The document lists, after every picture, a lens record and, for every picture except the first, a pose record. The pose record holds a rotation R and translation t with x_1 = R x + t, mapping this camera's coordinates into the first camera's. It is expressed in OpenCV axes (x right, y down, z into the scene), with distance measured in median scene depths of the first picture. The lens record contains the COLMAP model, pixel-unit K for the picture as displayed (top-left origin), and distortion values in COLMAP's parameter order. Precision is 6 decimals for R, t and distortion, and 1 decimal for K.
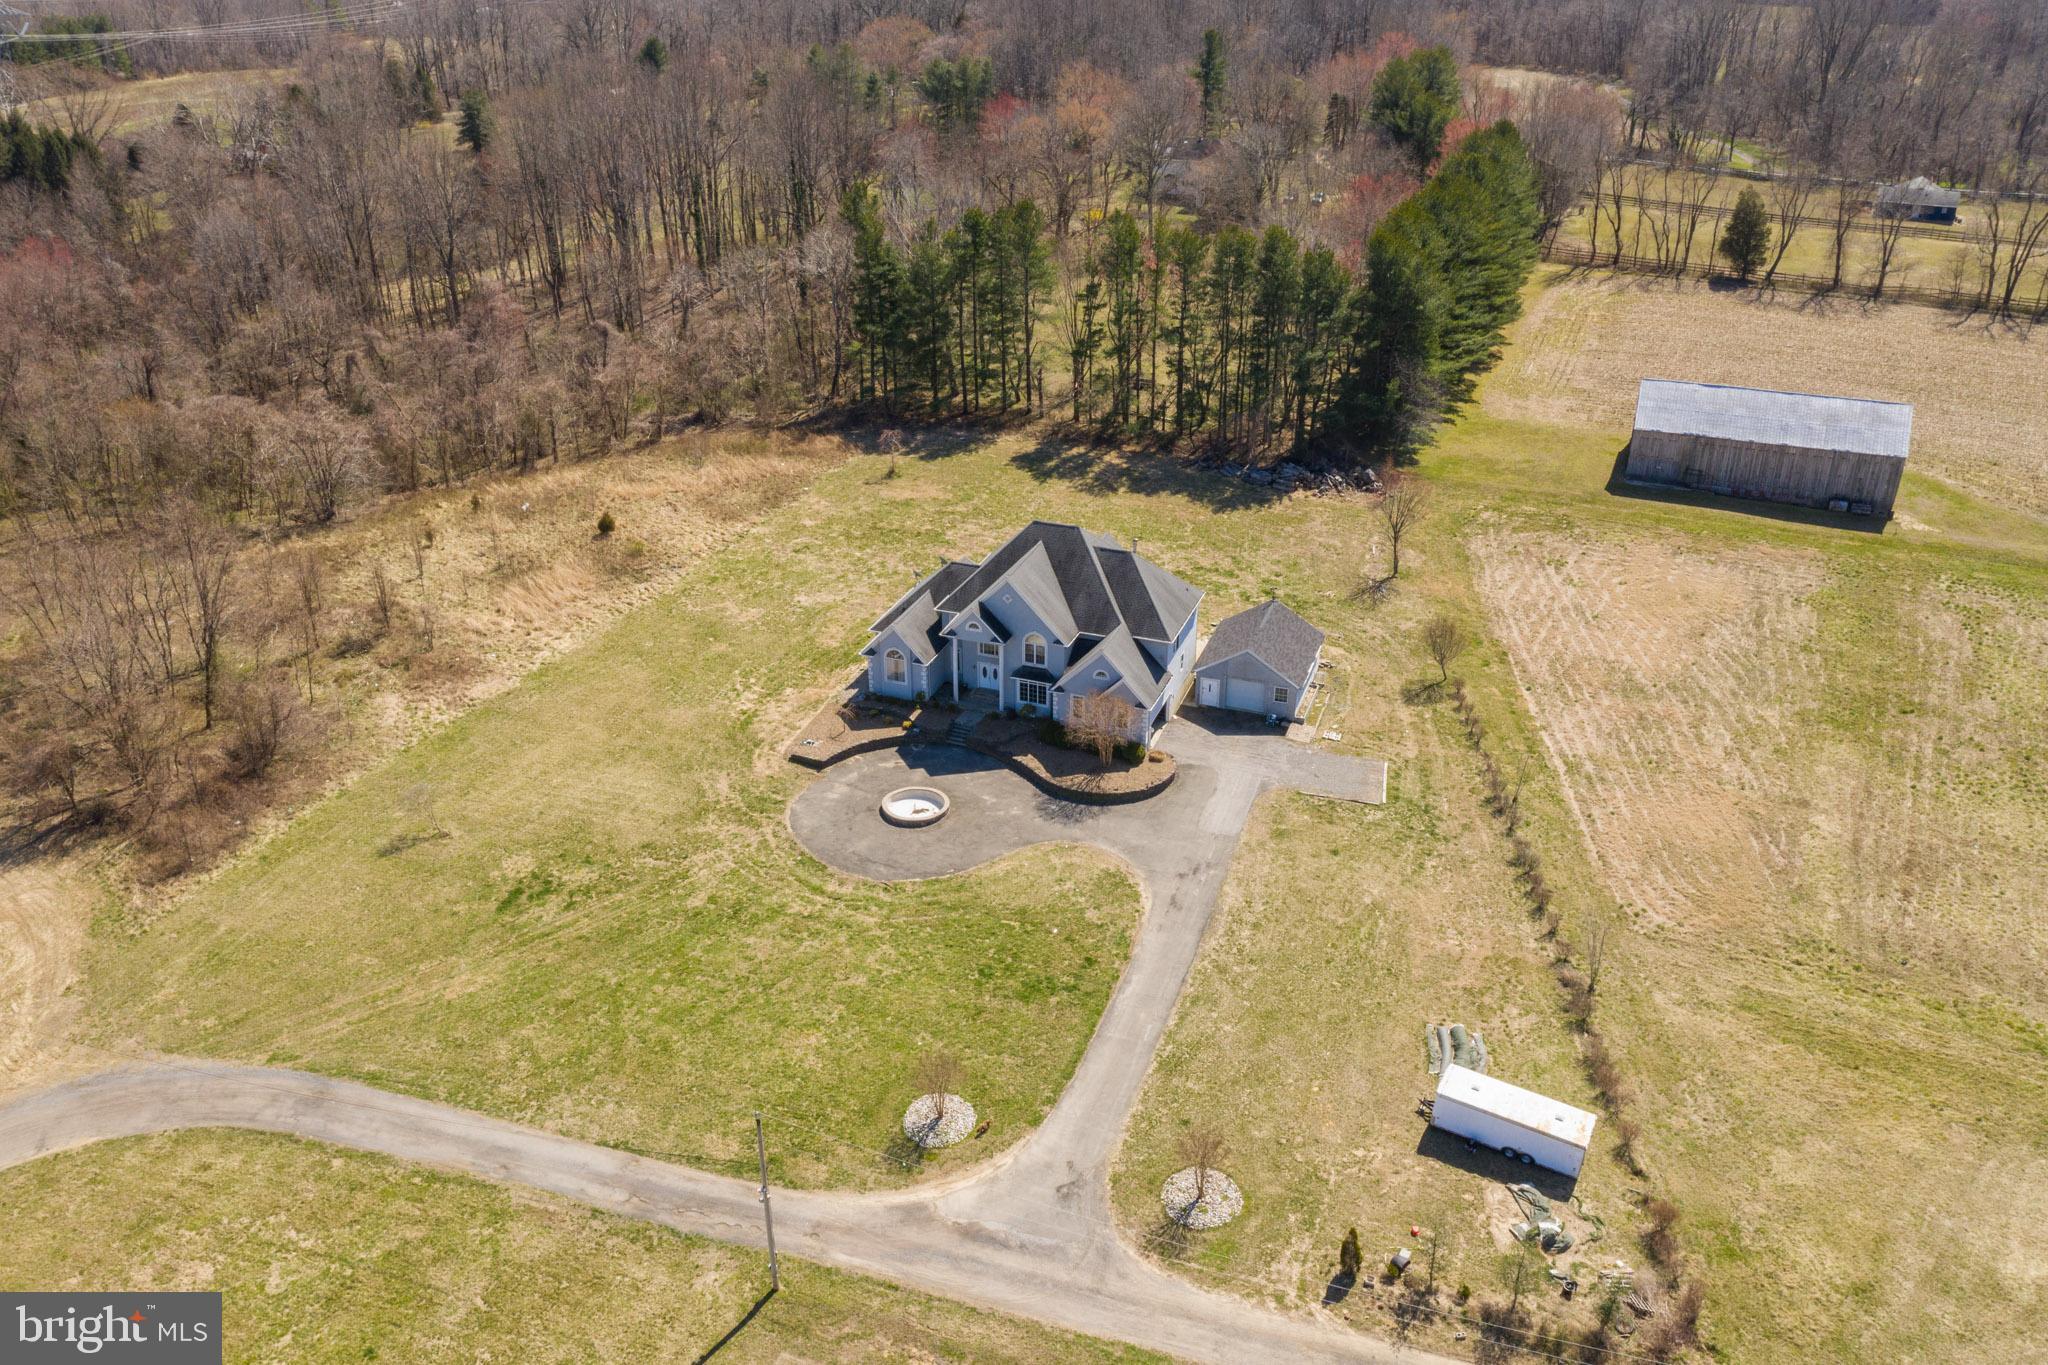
lens RADIAL K [[1621.1, 0, 1024.0], [0, 1621.1, 682.5], [0, 0, 1]] dist [-0.020307, 0.008537]
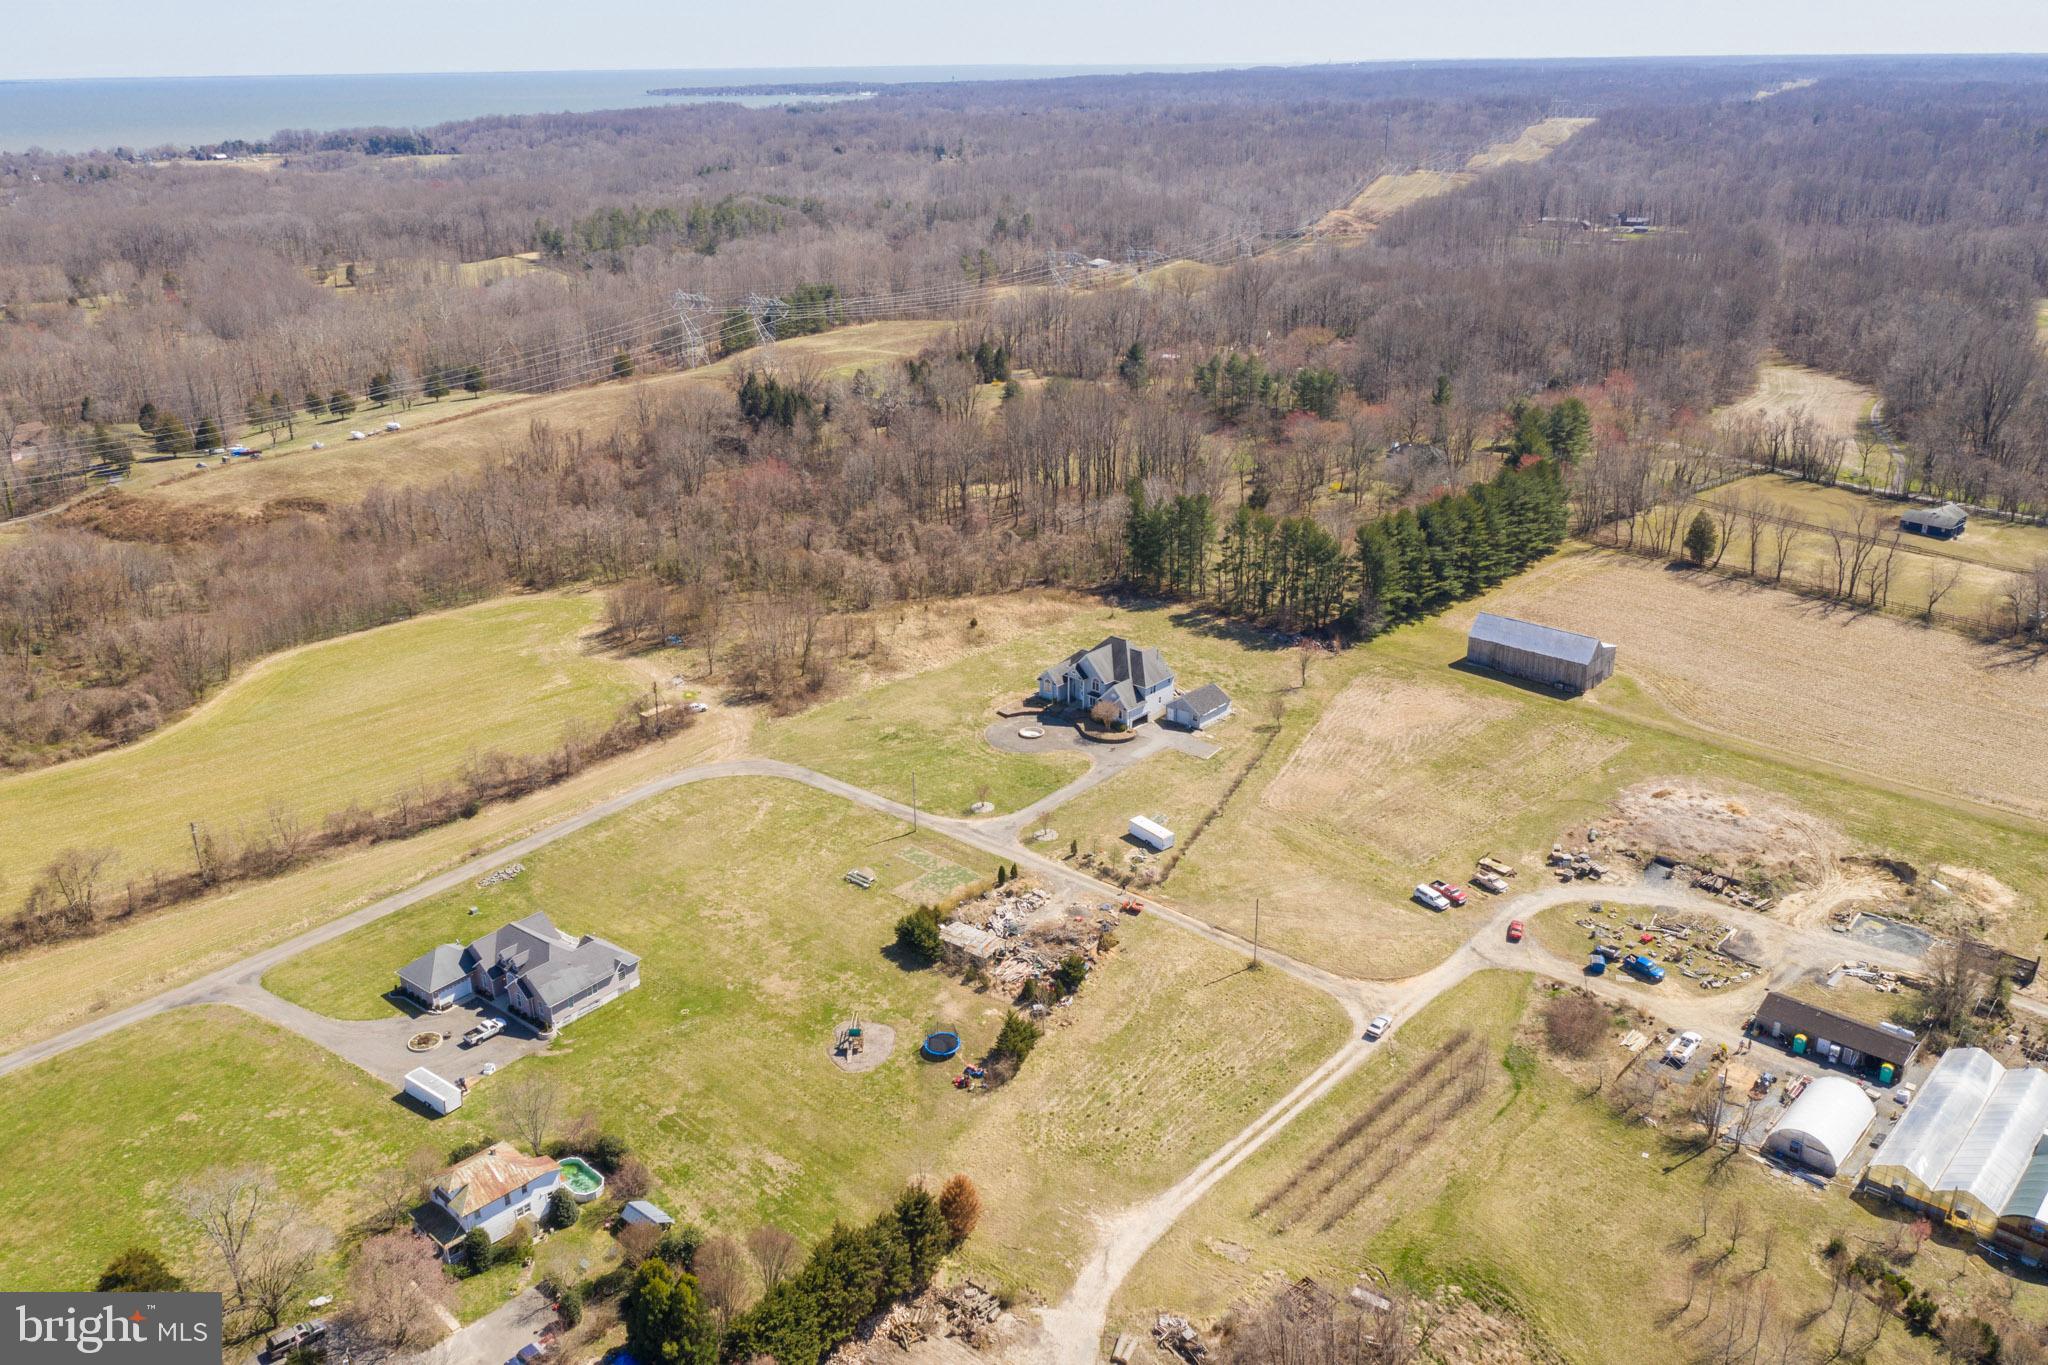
lens RADIAL K [[1621.1, 0, 1024.0], [0, 1621.1, 682.5], [0, 0, 1]] dist [-0.020307, 0.008537]
pose [[0.927513, 0.125922, -0.351942, 0.767067], [-0.161051, 0.984297, -0.072262, 0.171454], [0.337316, 0.123704, 0.933228, -1.354359]]
